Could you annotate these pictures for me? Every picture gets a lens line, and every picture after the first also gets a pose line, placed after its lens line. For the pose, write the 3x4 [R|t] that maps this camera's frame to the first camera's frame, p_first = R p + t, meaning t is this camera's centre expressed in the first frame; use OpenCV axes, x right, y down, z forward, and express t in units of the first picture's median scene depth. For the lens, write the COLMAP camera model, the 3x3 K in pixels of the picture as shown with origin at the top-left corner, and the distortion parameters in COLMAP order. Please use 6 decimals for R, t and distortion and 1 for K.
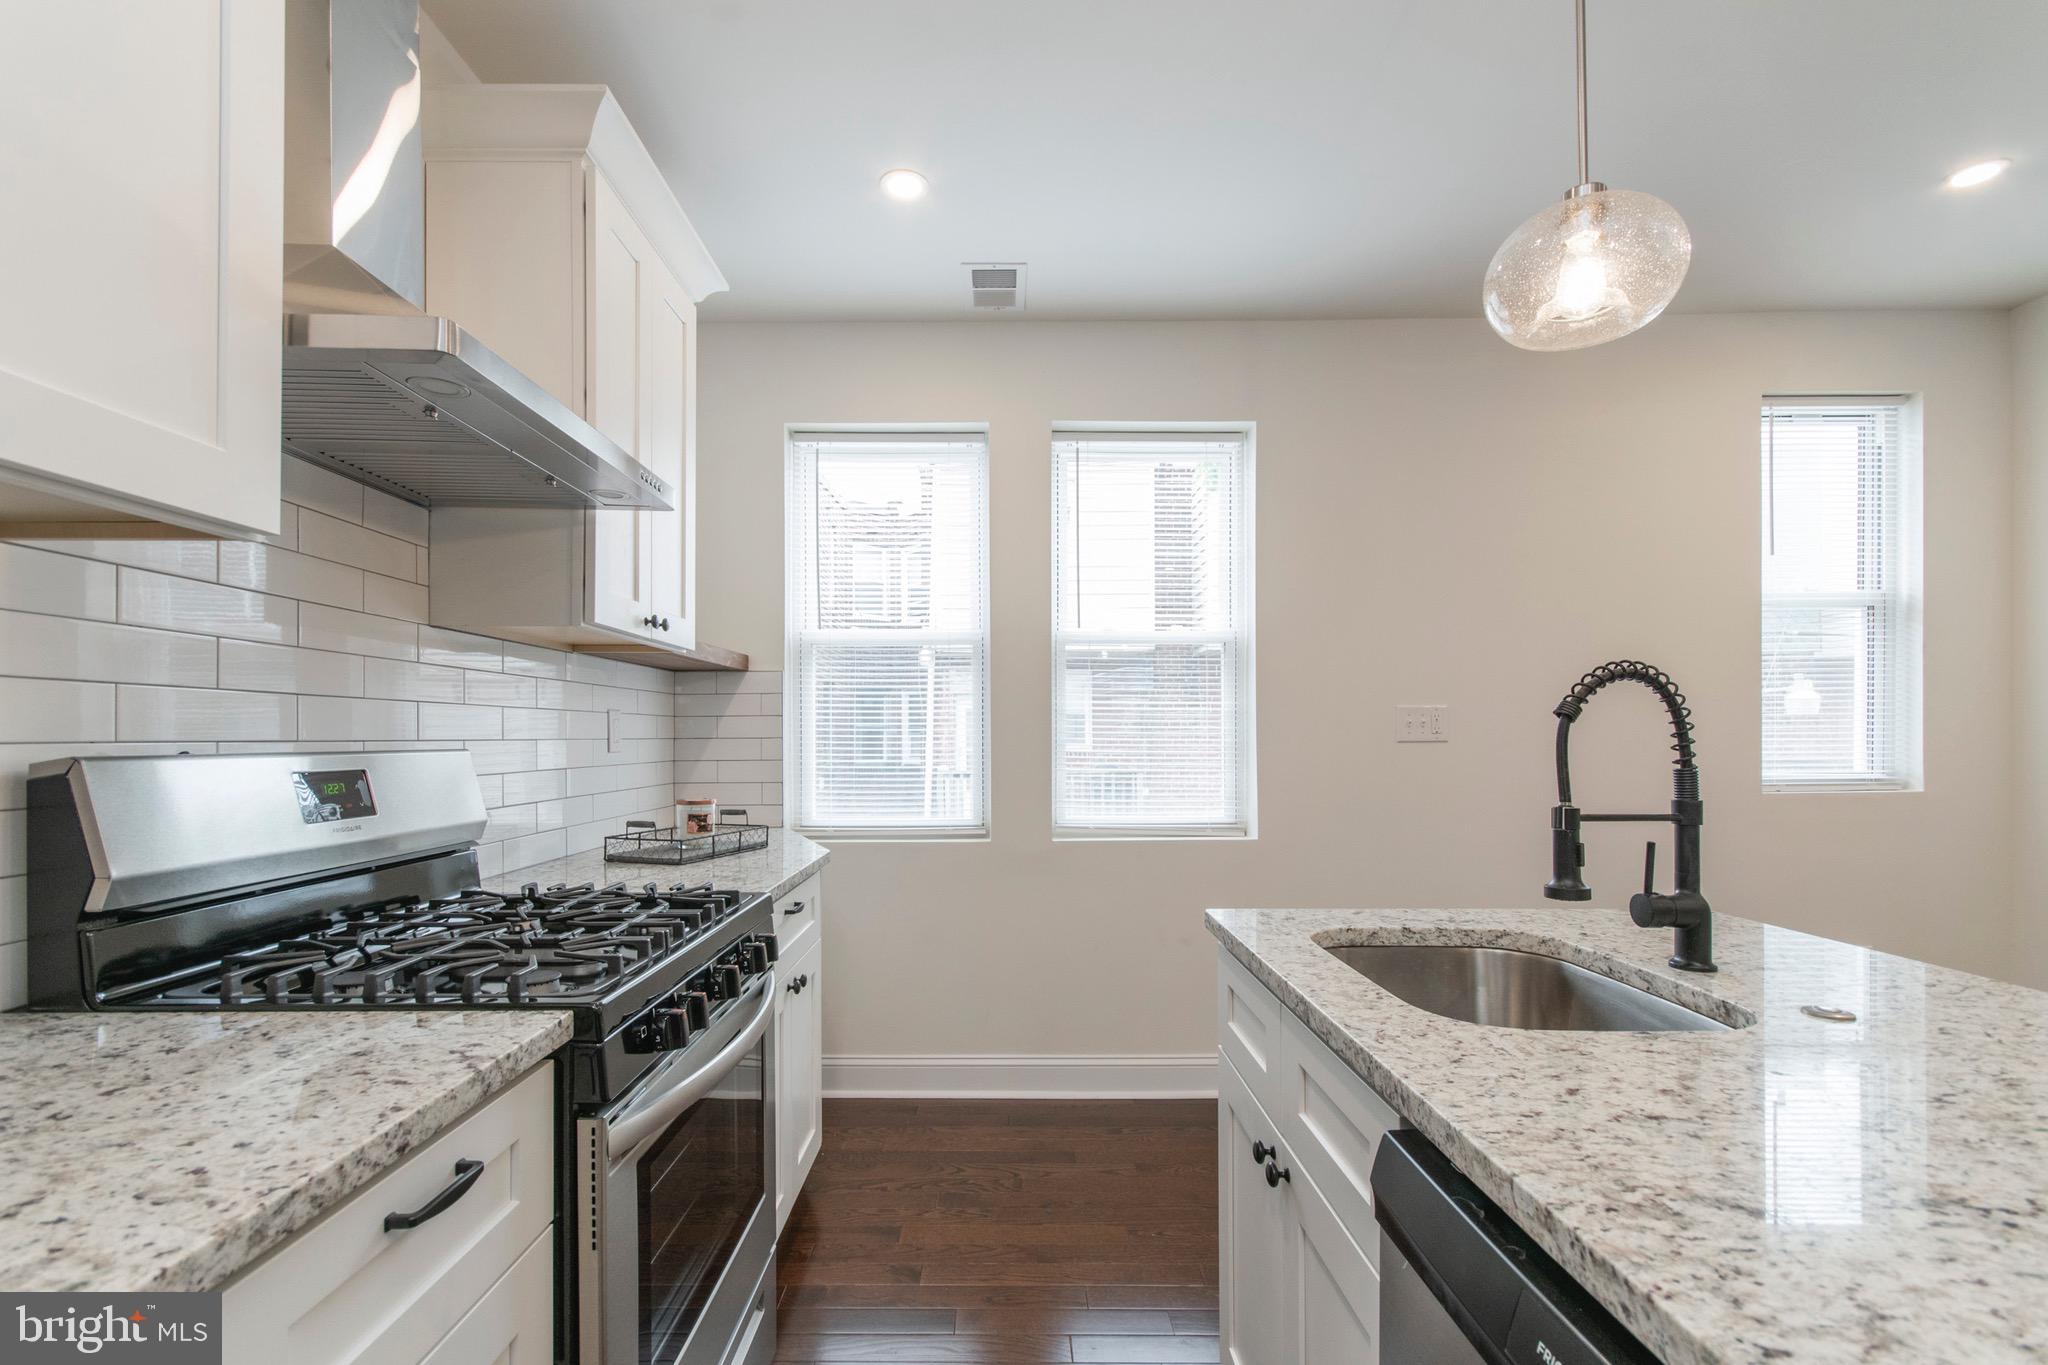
lens RADIAL K [[927.3, 0, 997.9], [0, 927.3, 730.9], [0, 0, 1]] dist [0.003046, 0.000344]
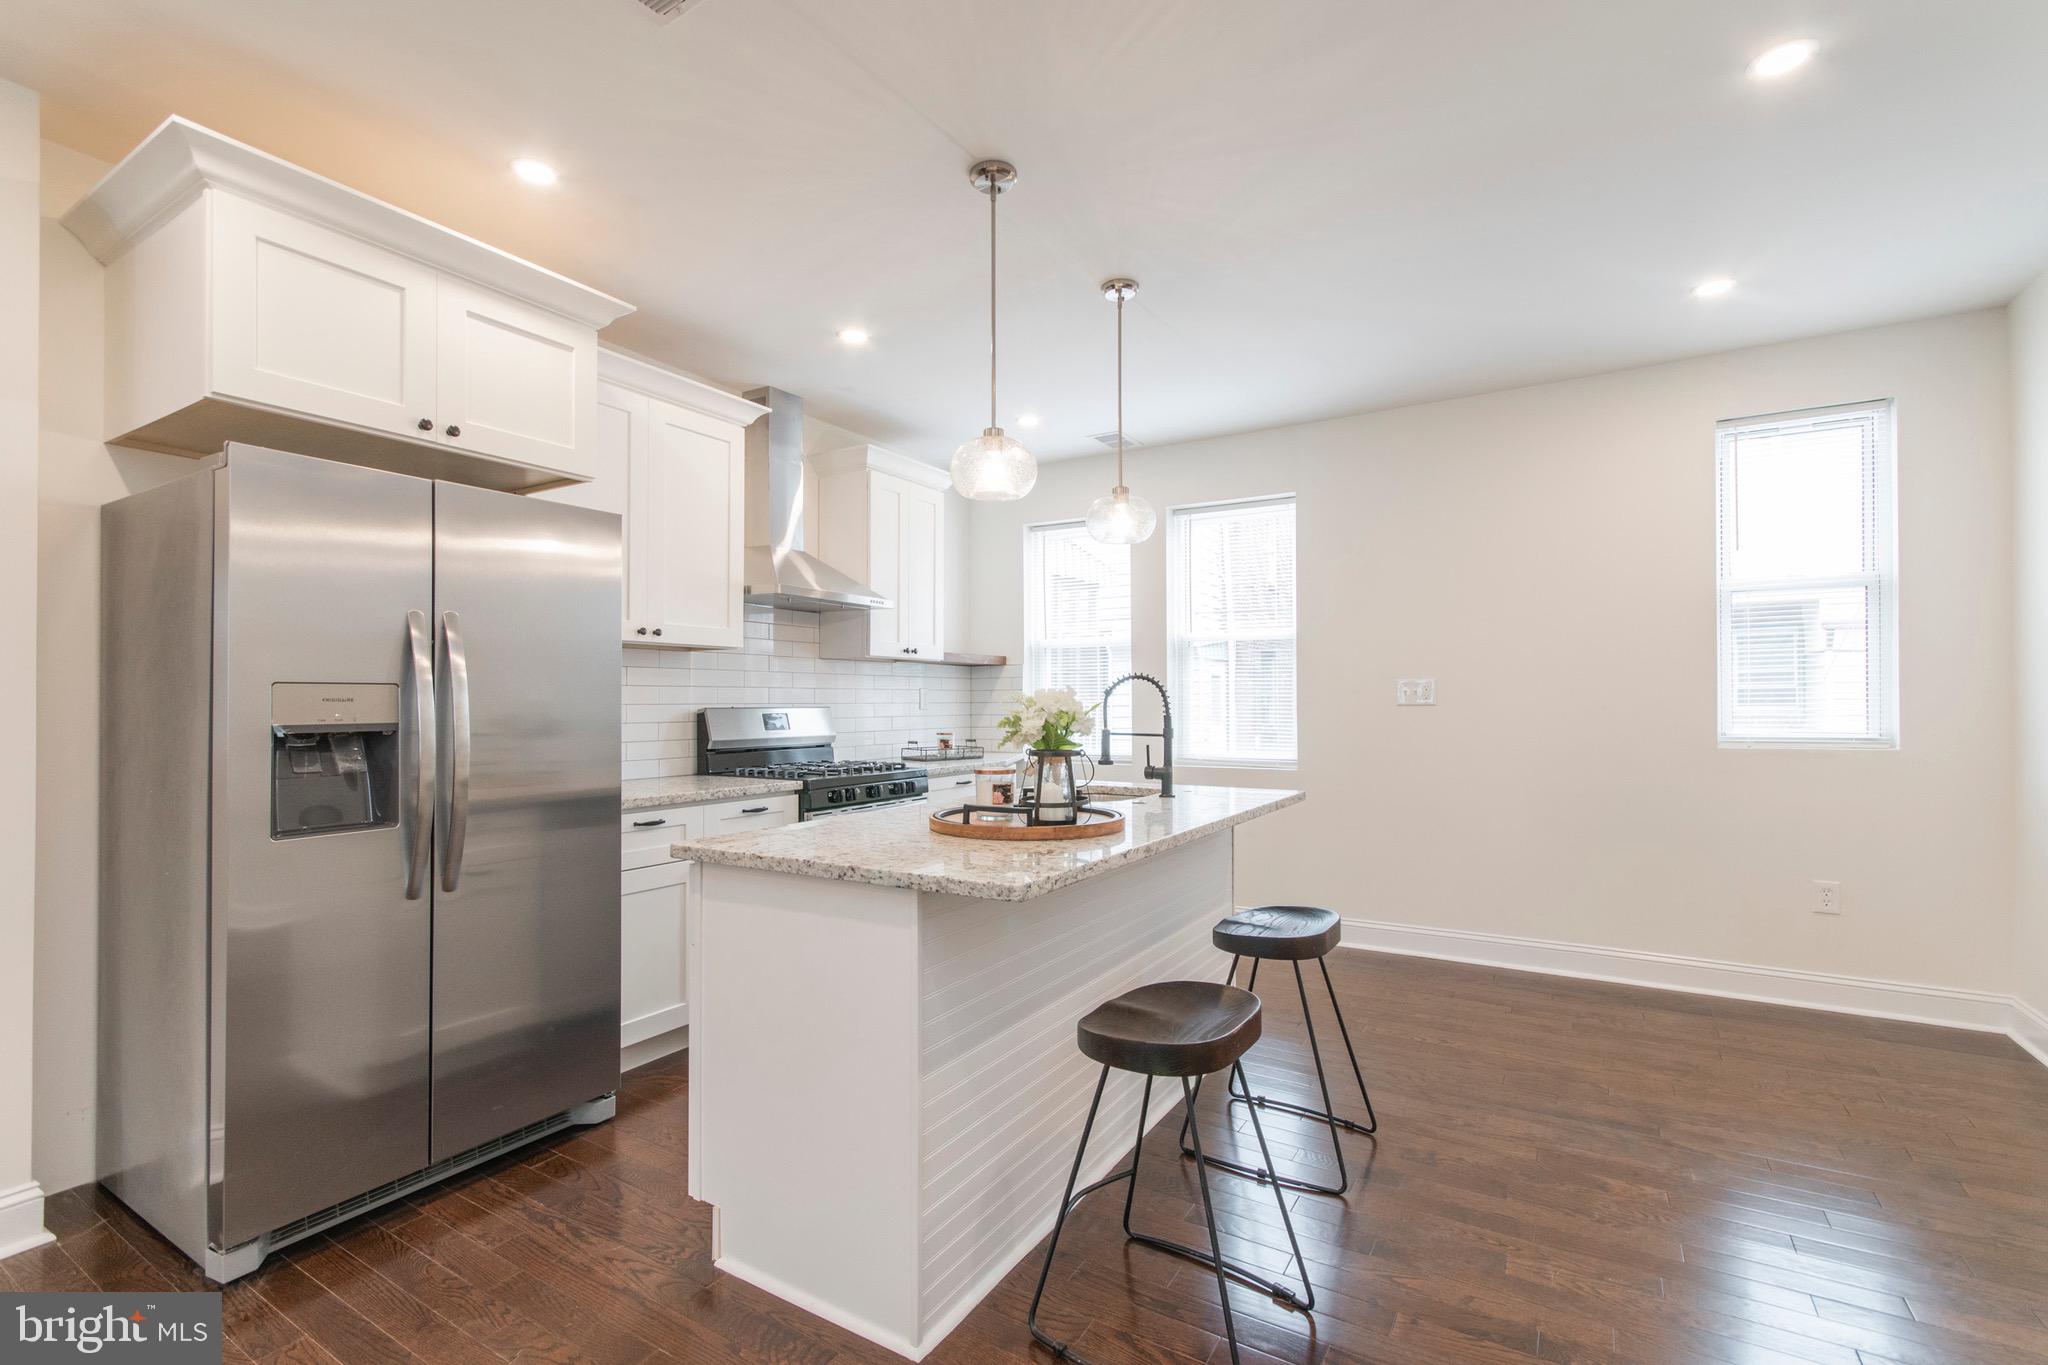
lens RADIAL K [[905.9, 0, 1015.7], [0, 905.9, 692.9], [0, 0, 1]] dist [-0.000244, -0.000425]
pose [[0.863613, -0.005810, -0.504121, 0.662288], [0.005096, 0.999983, -0.002795, -0.005949], [0.504129, -0.000155, 0.863628, -0.523103]]
